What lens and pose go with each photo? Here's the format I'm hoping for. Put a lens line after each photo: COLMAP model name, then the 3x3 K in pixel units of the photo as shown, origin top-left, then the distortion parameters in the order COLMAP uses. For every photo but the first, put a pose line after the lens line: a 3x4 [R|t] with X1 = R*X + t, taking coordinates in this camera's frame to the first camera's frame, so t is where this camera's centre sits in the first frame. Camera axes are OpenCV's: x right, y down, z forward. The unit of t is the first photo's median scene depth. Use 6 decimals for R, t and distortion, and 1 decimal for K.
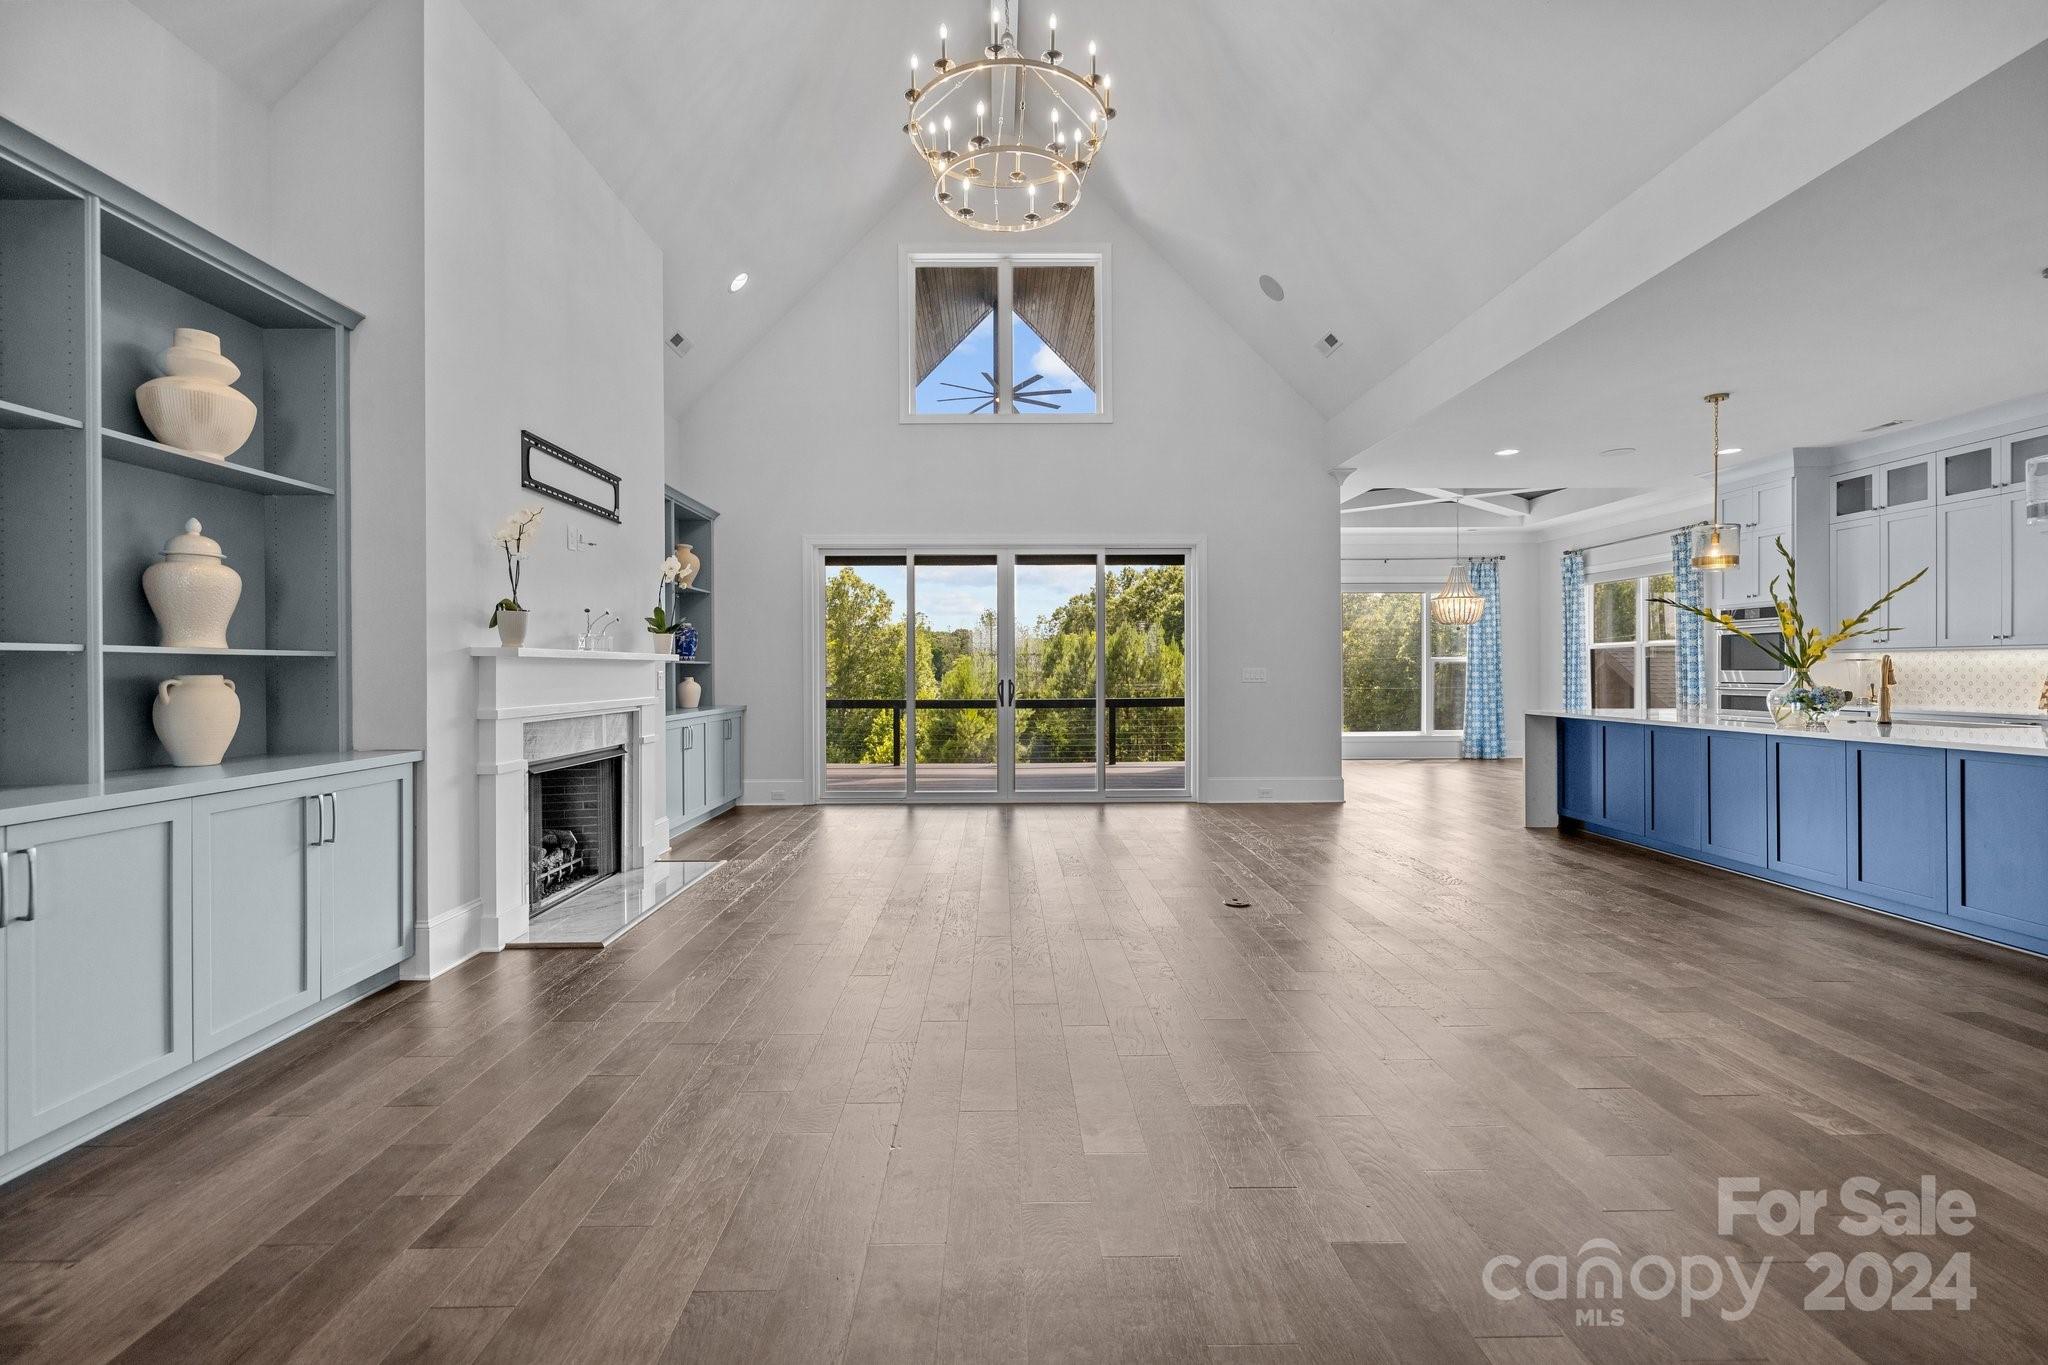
lens RADIAL K [[864.1, 0, 1011.1], [0, 864.1, 670.0], [0, 0, 1]] dist [0.000243, 0.001032]
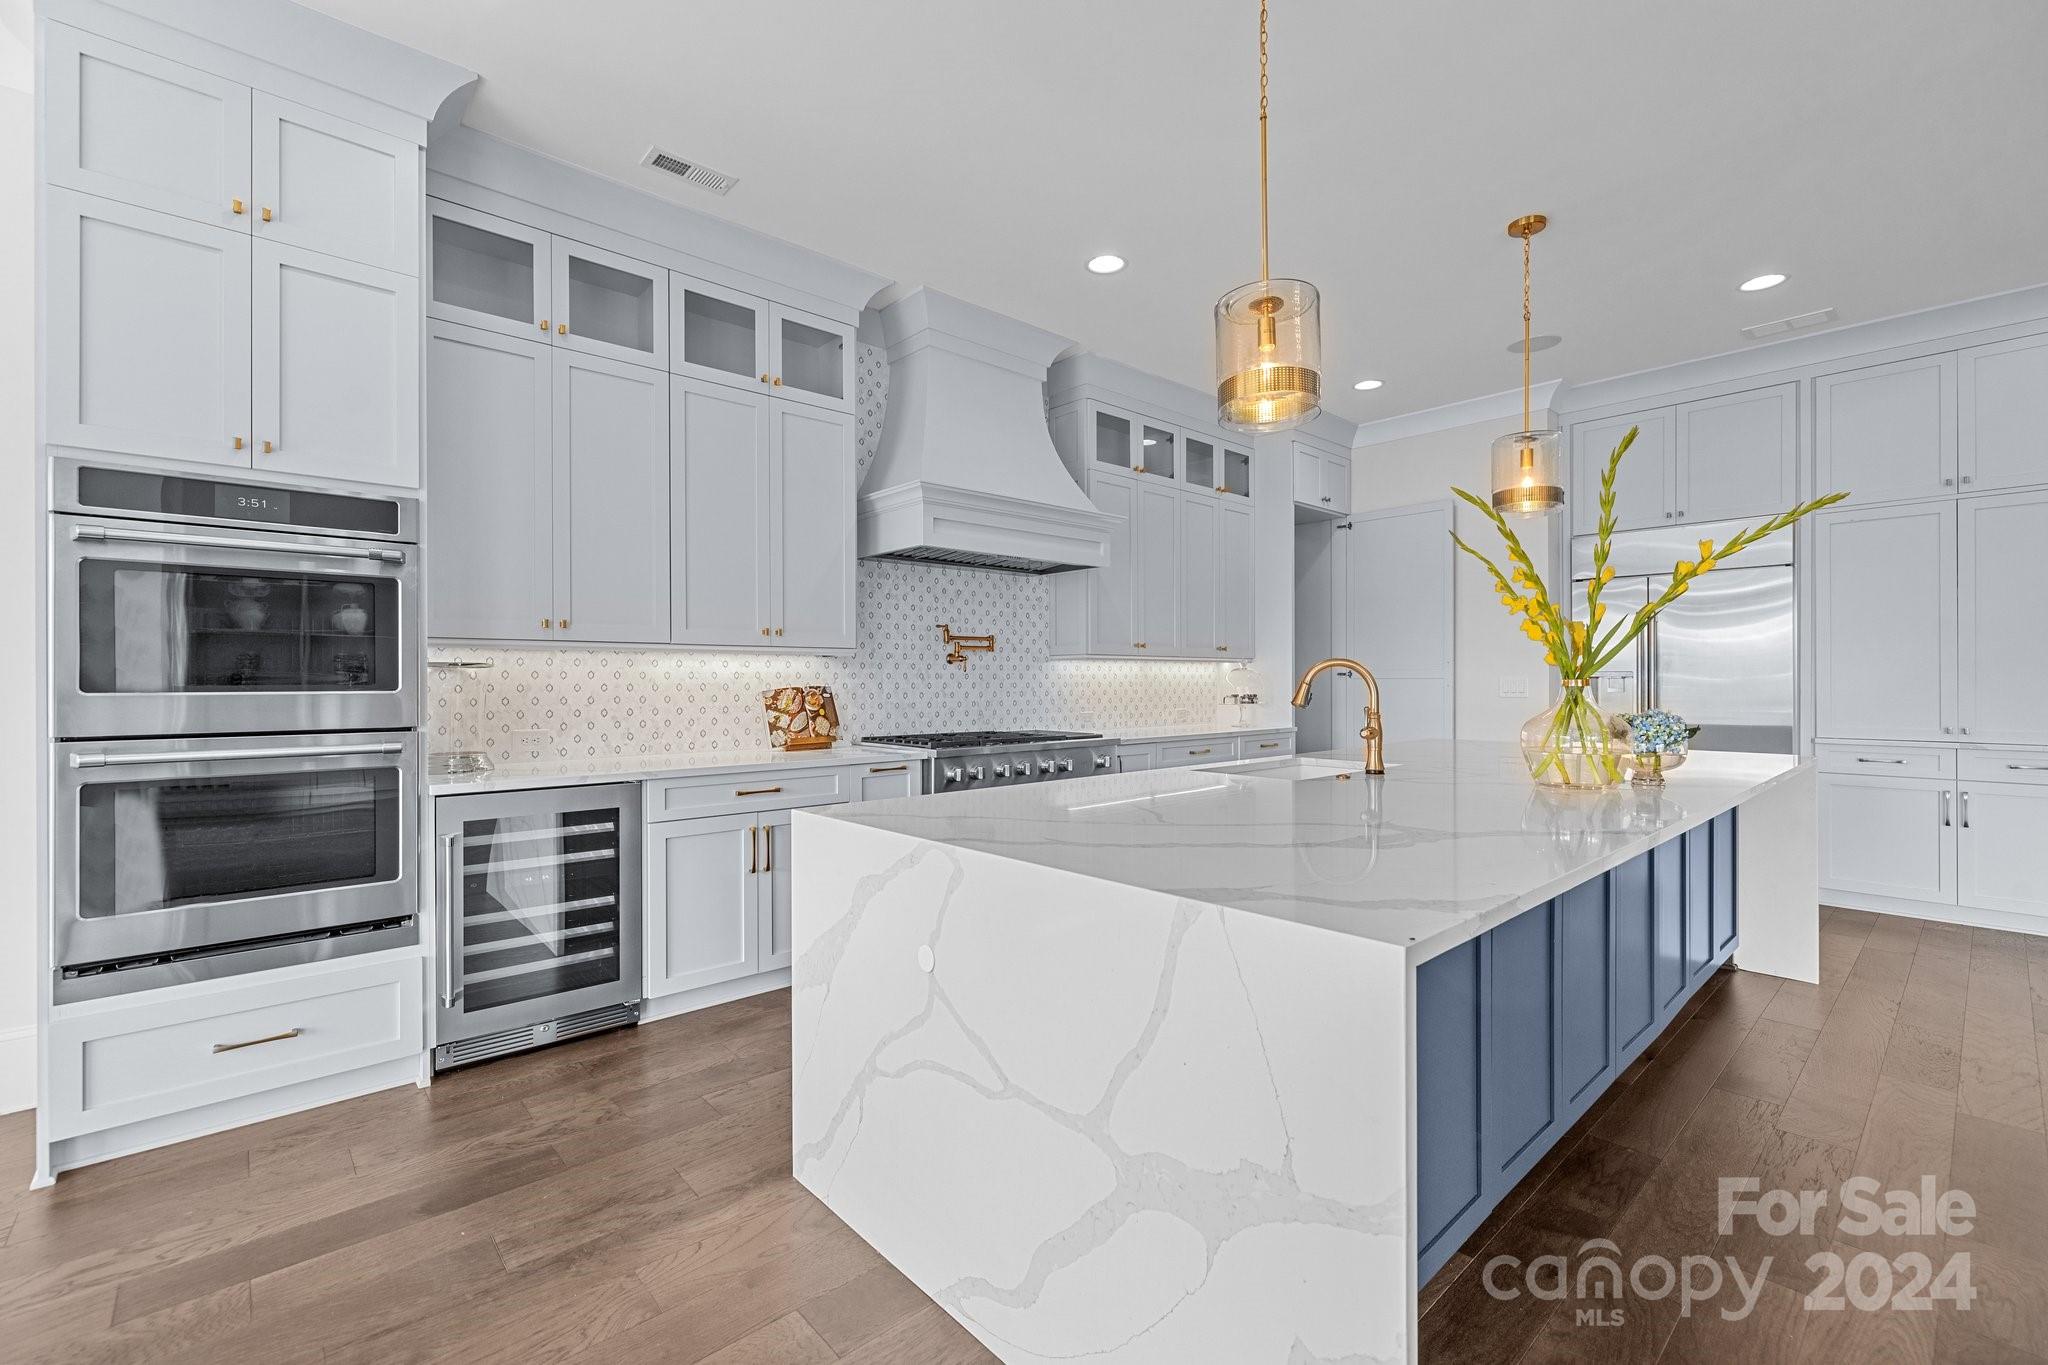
lens RADIAL K [[864.1, 0, 1007.9], [0, 864.1, 683.7], [0, 0, 1]] dist [0.000243, 0.001032]
pose [[-0.644882, 0.004999, 0.764266, 0.436747], [0.006204, 0.999980, -0.001306, -0.000214], [-0.764257, 0.003900, -0.644900, 0.954419]]
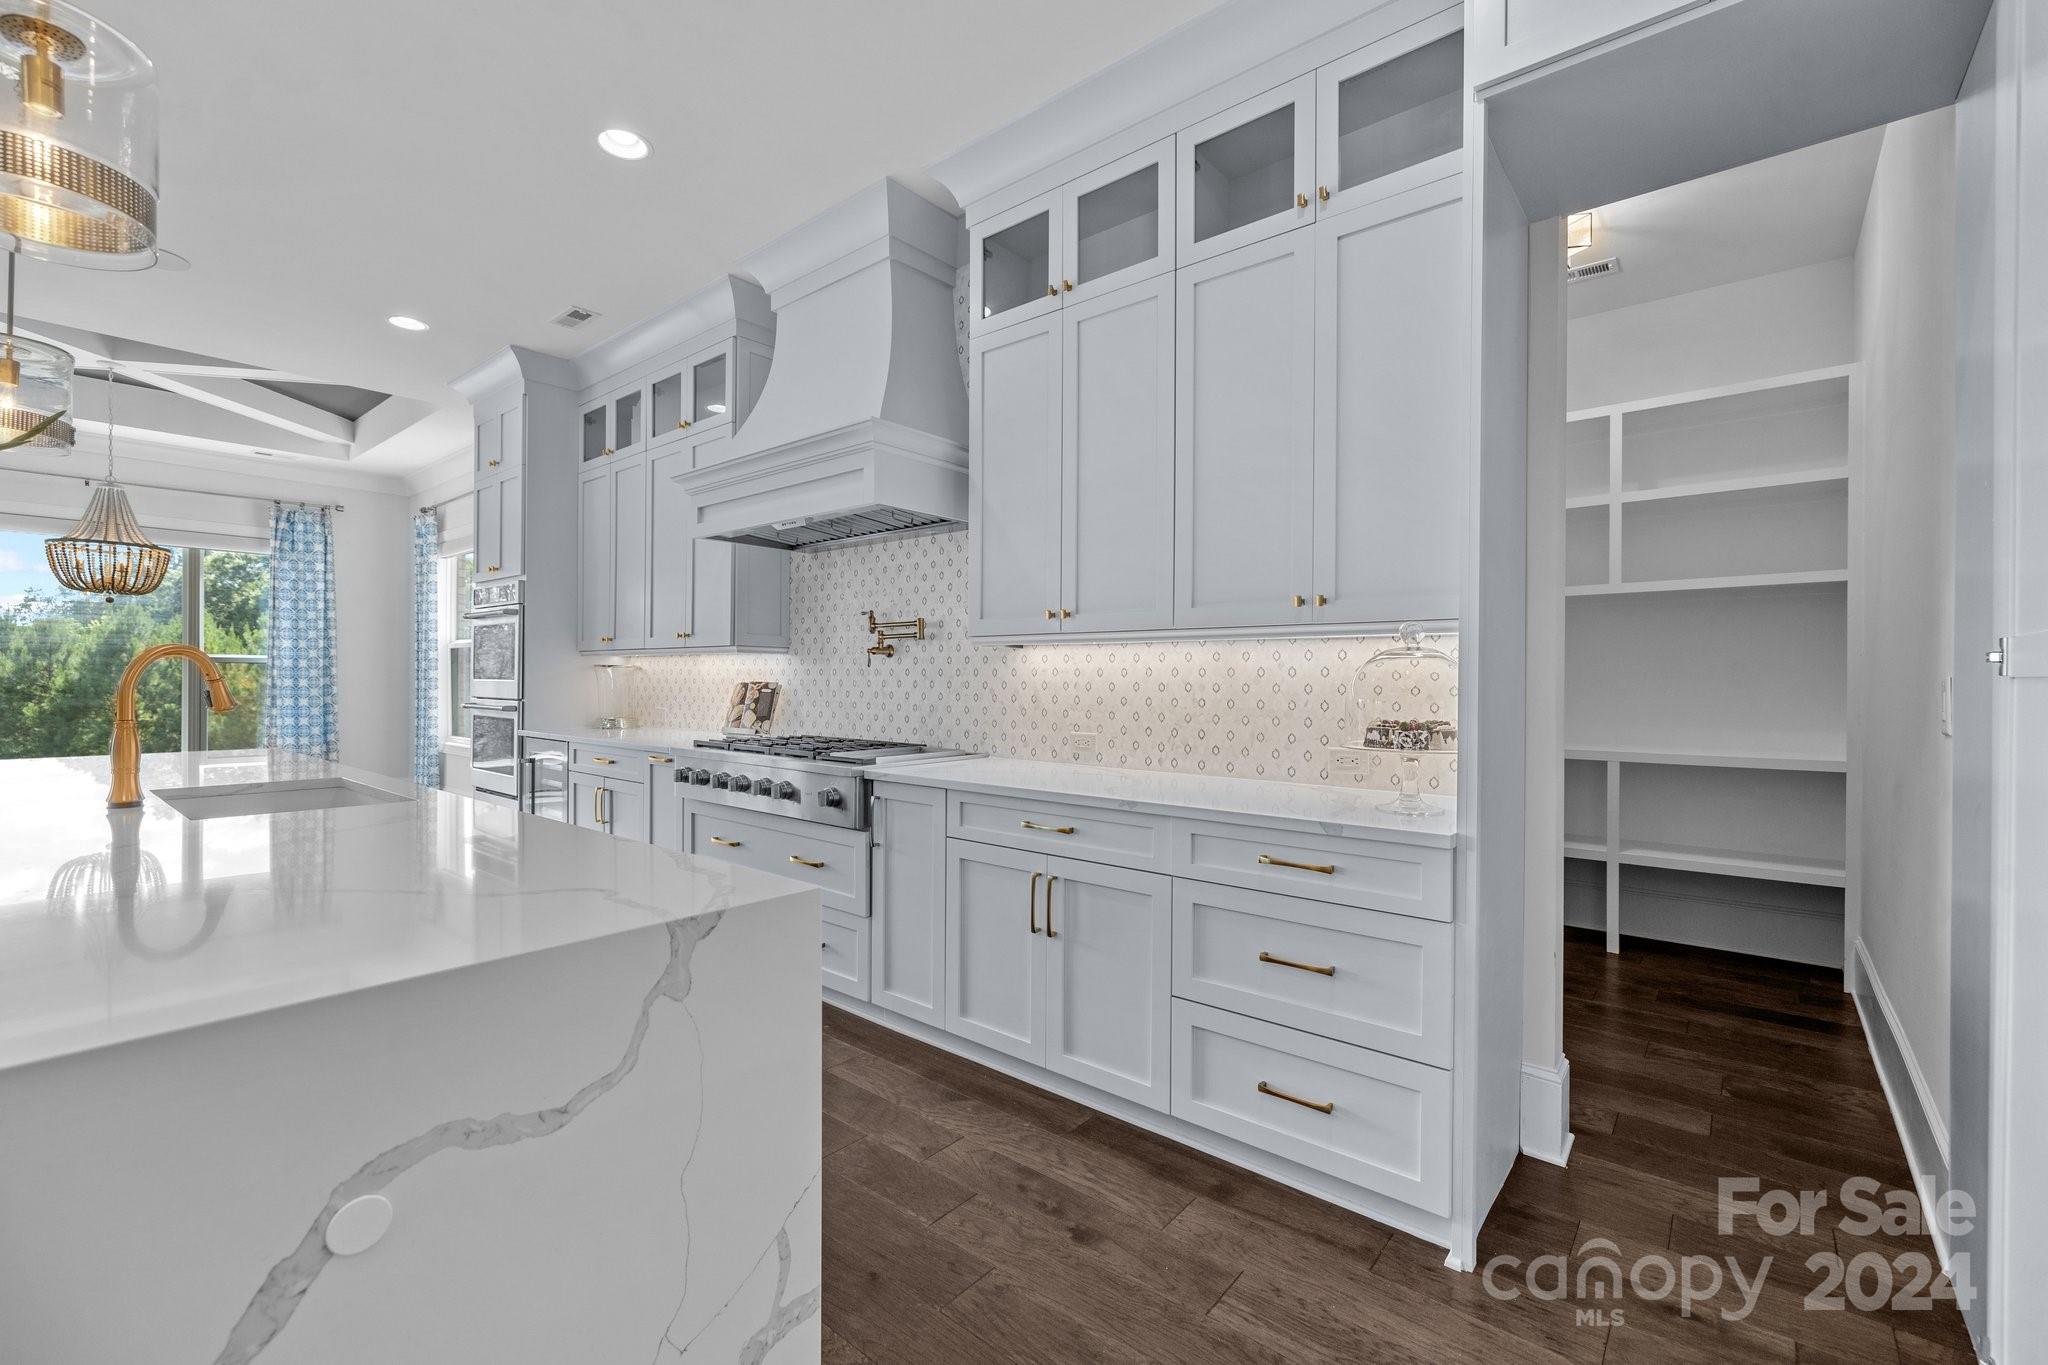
lens RADIAL K [[864.1, 0, 1015.4], [0, 864.1, 683.9], [0, 0, 1]] dist [0.000243, 0.001032]
pose [[0.657436, 0.004343, 0.753497, 0.592567], [-0.009670, 0.999950, 0.002673, -0.001740], [-0.753448, -0.009044, 0.657445, 0.241954]]
